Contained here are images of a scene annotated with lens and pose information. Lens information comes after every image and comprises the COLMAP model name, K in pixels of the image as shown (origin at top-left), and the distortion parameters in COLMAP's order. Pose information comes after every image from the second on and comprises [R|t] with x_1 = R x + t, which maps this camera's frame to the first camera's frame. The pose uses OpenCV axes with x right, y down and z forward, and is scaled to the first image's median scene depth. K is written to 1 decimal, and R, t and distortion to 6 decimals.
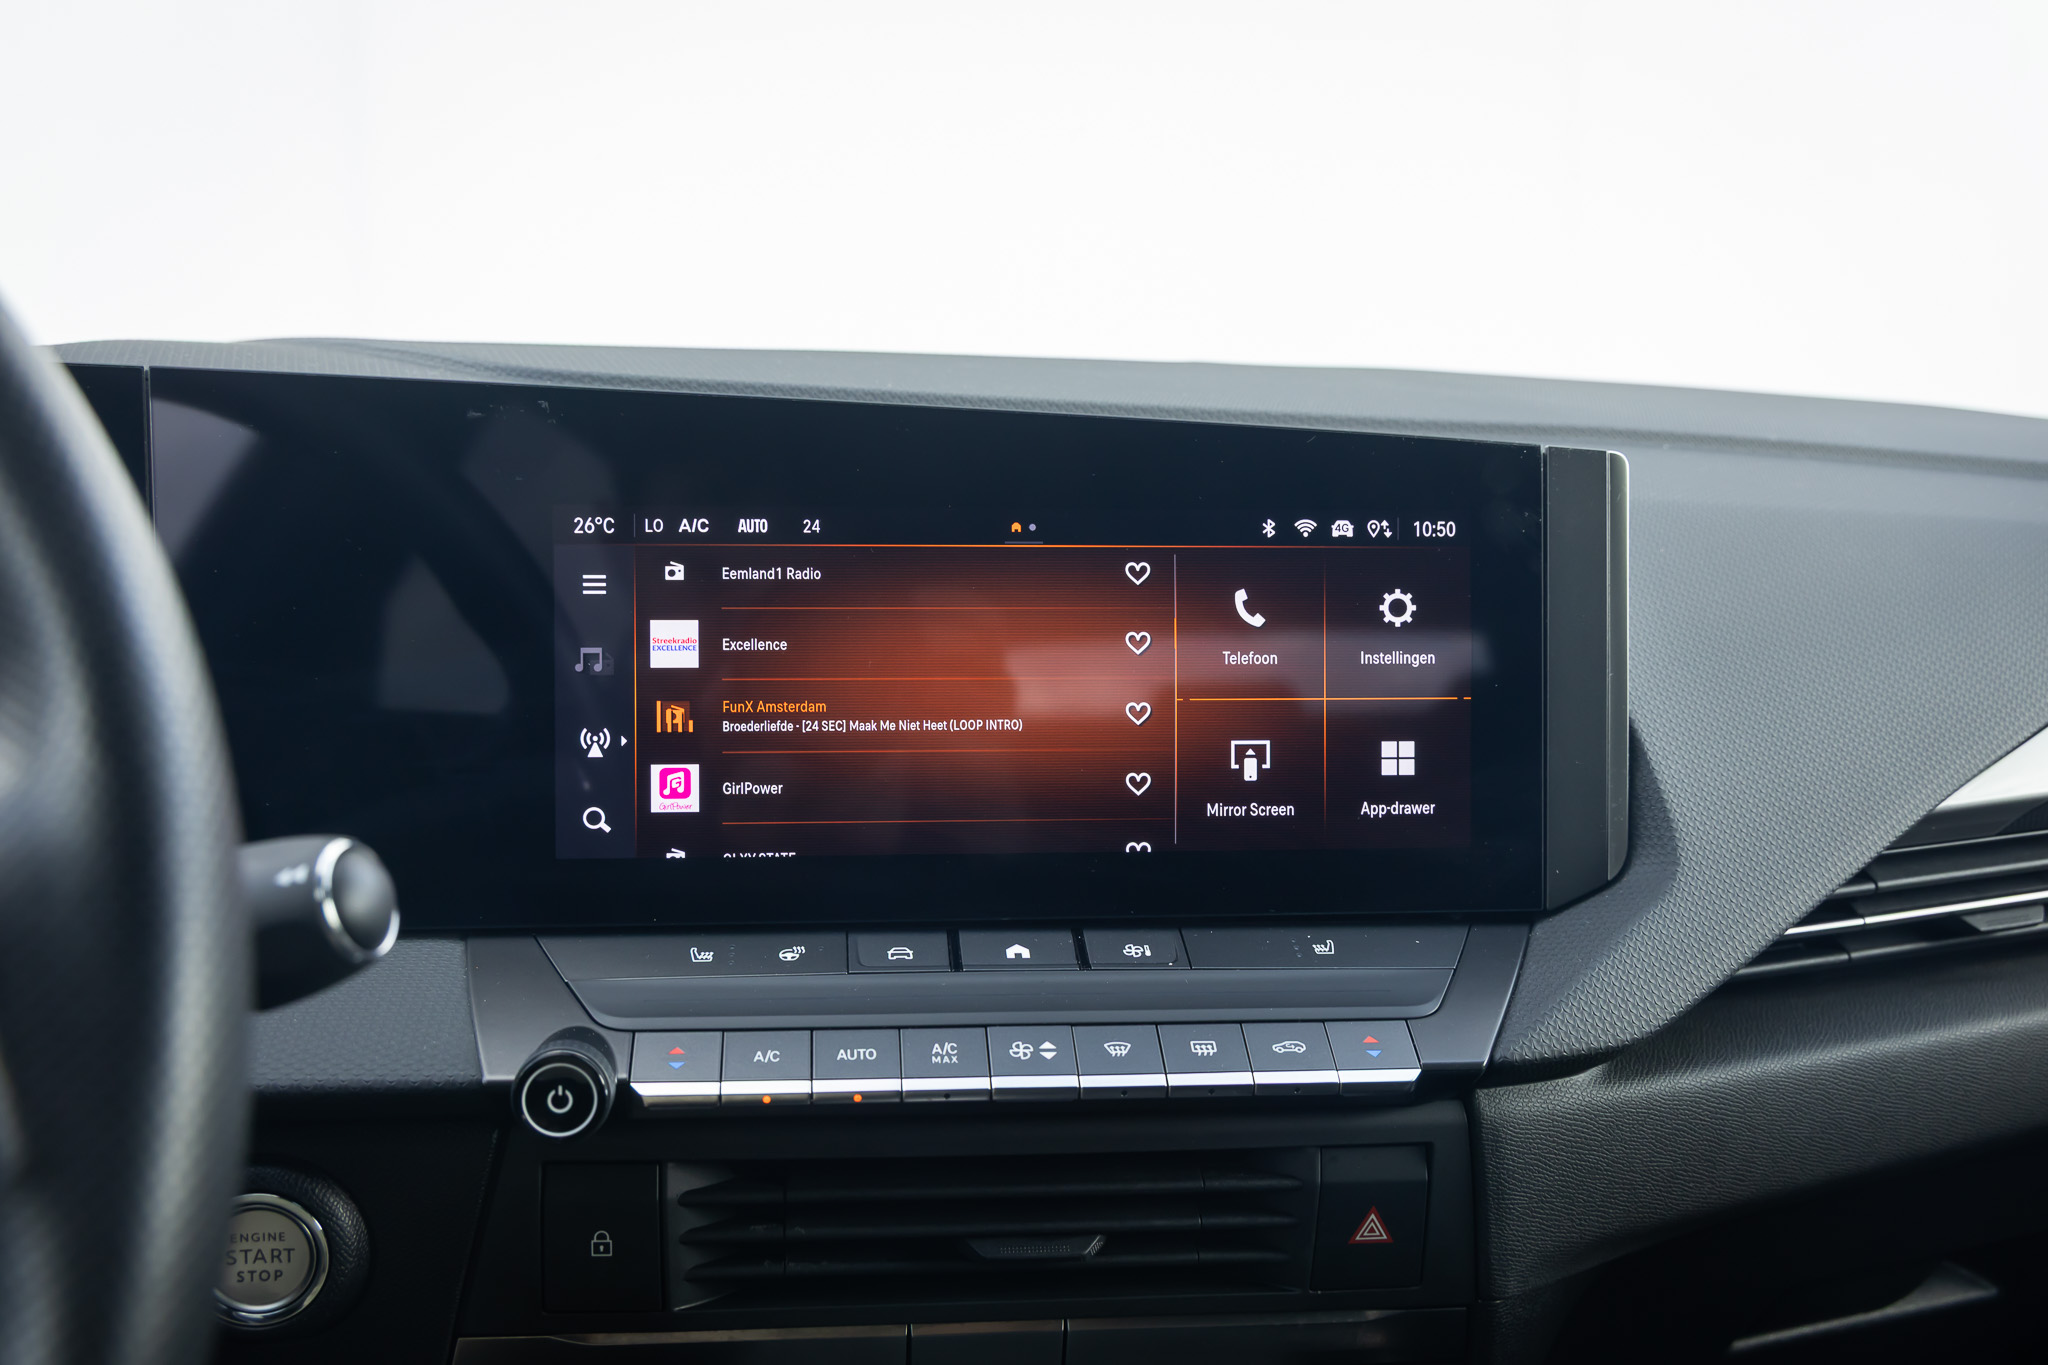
lens RADIAL K [[1972.2, 0, 1030.6], [0, 1972.2, 670.8], [0, 0, 1]] dist [0.018951, -0.001532]
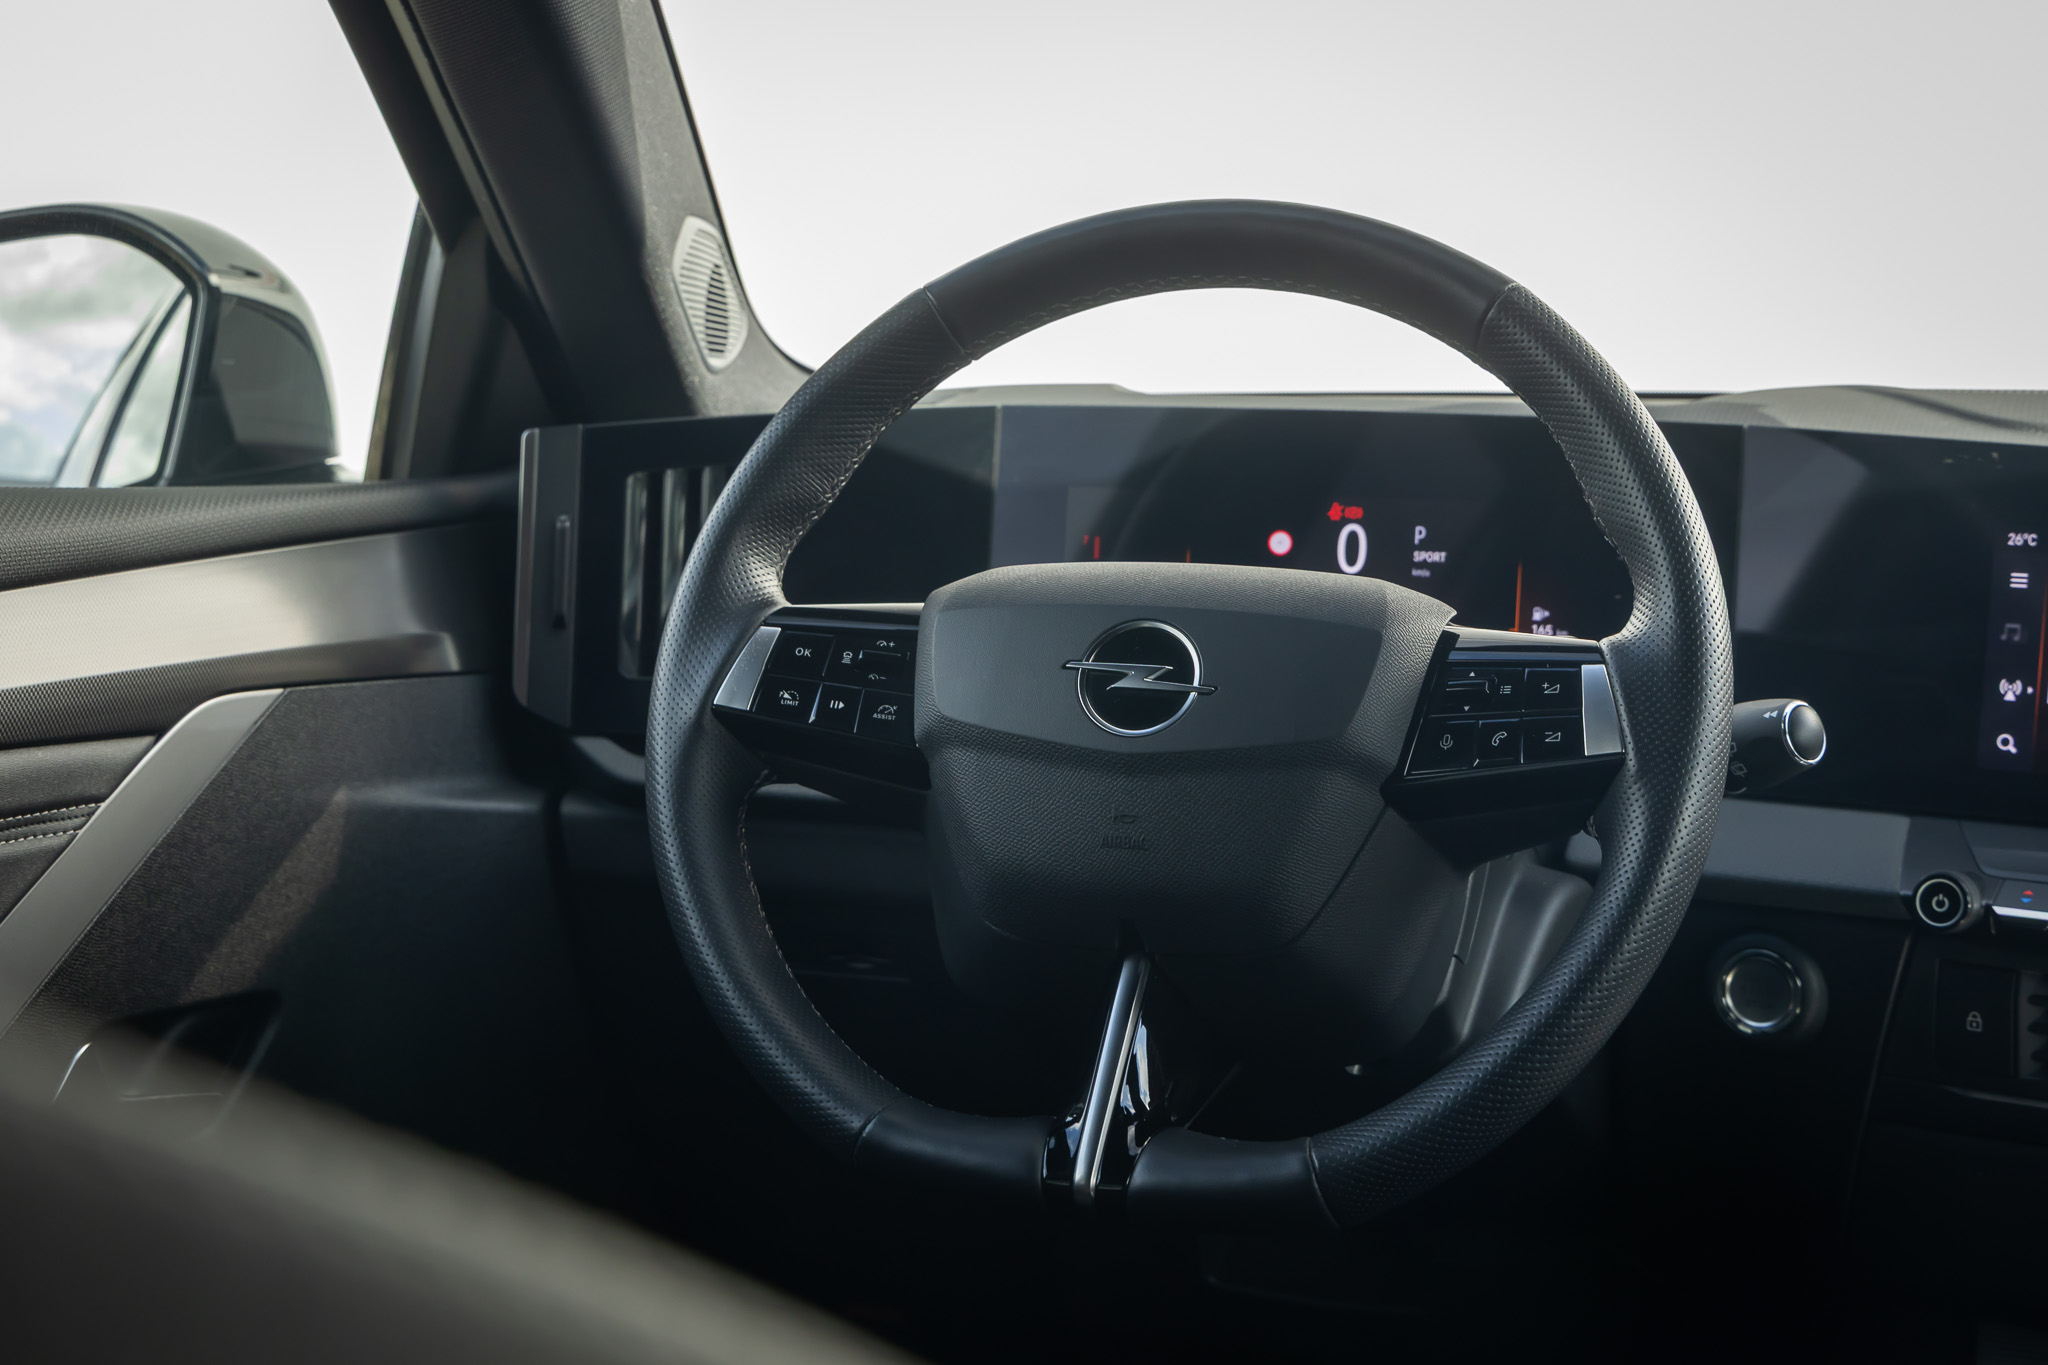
lens RADIAL K [[3359.1, 0, 1035.4], [0, 3359.1, 683.9], [0, 0, 1]] dist [0.017176, 0.061780]
pose [[0.784760, 0.067805, -0.616080, 0.734836], [-0.085246, 0.996359, 0.001073, 0.090243], [0.613910, 0.051676, 0.787683, -1.373185]]
